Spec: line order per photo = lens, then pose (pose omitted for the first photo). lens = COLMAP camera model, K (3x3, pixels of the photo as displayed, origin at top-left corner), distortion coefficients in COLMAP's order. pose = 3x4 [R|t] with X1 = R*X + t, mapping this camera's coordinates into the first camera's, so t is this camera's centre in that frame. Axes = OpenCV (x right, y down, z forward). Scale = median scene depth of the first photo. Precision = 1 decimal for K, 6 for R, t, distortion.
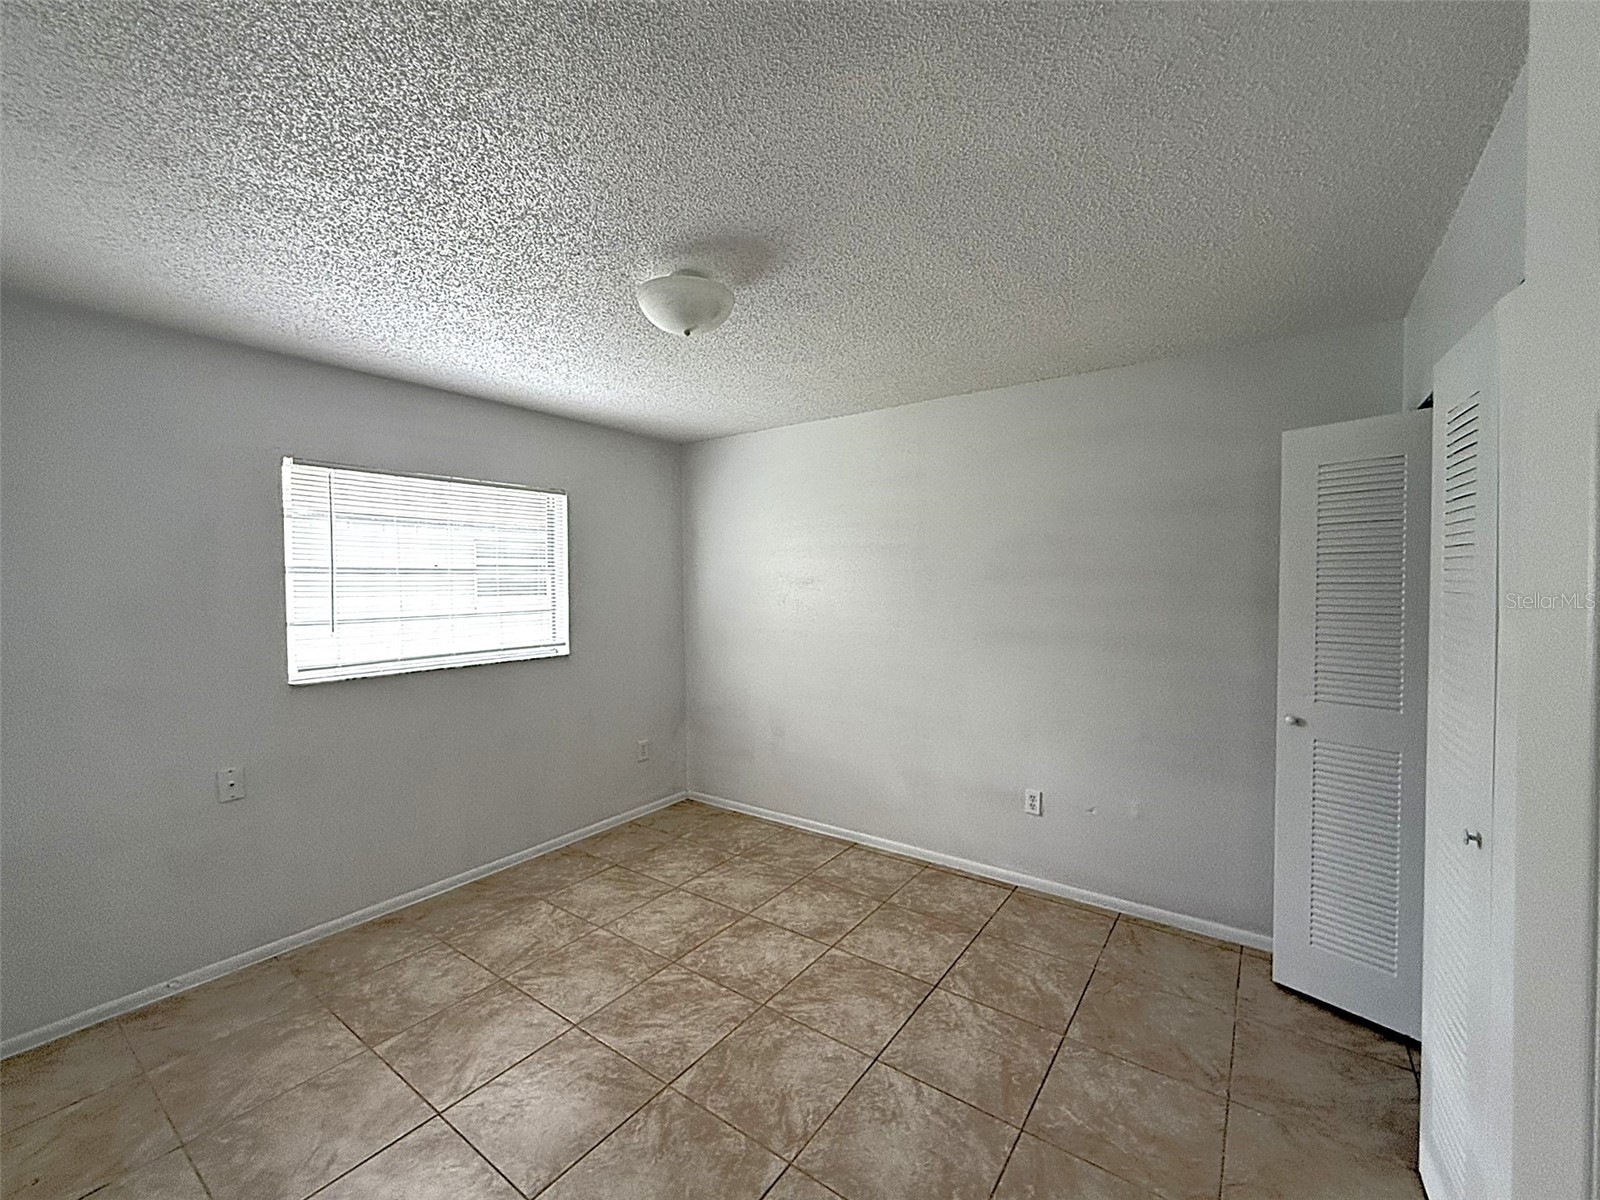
lens RADIAL K [[642.8, 0, 794.3], [0, 642.8, 600.1], [0, 0, 1]] dist [0.001711, 0.000252]
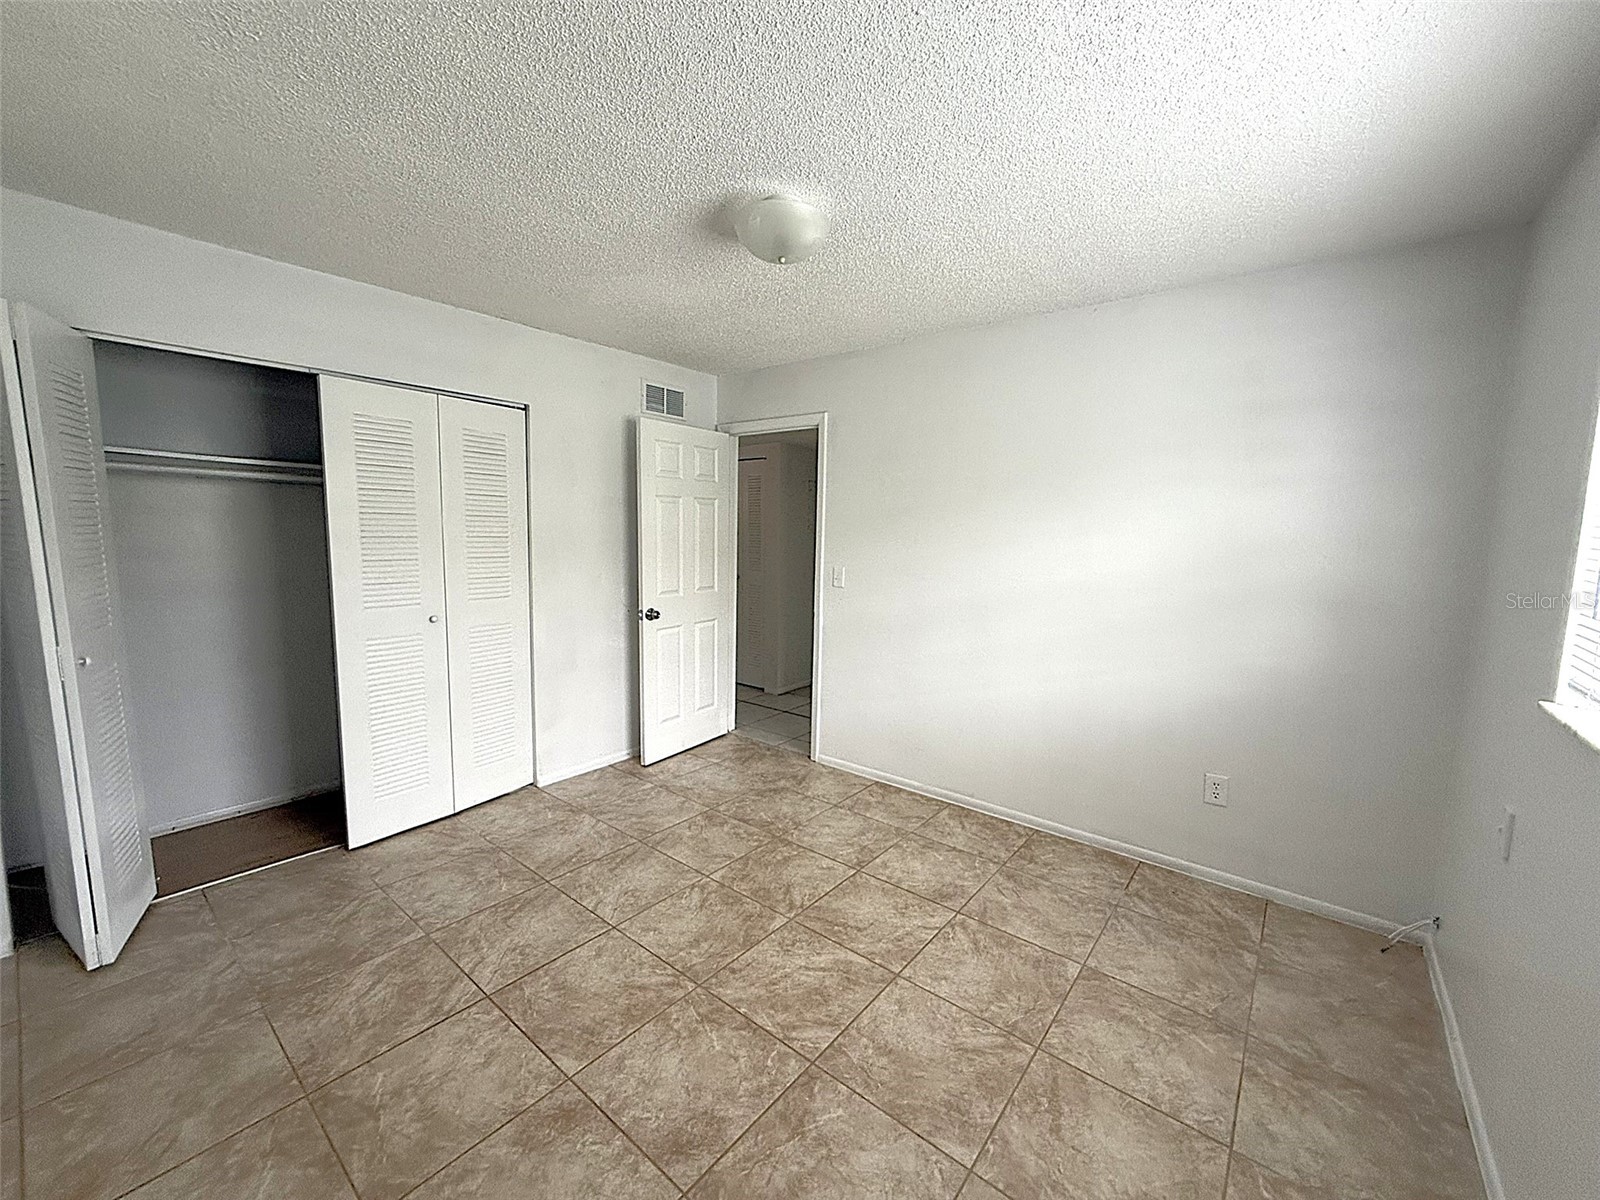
lens RADIAL K [[642.8, 0, 794.3], [0, 642.8, 600.1], [0, 0, 1]] dist [0.001711, 0.000252]
pose [[-0.997954, -0.018210, 0.061292, -0.224207], [-0.009561, 0.990310, 0.138545, -0.022860], [-0.063221, 0.137675, -0.988458, 1.798907]]
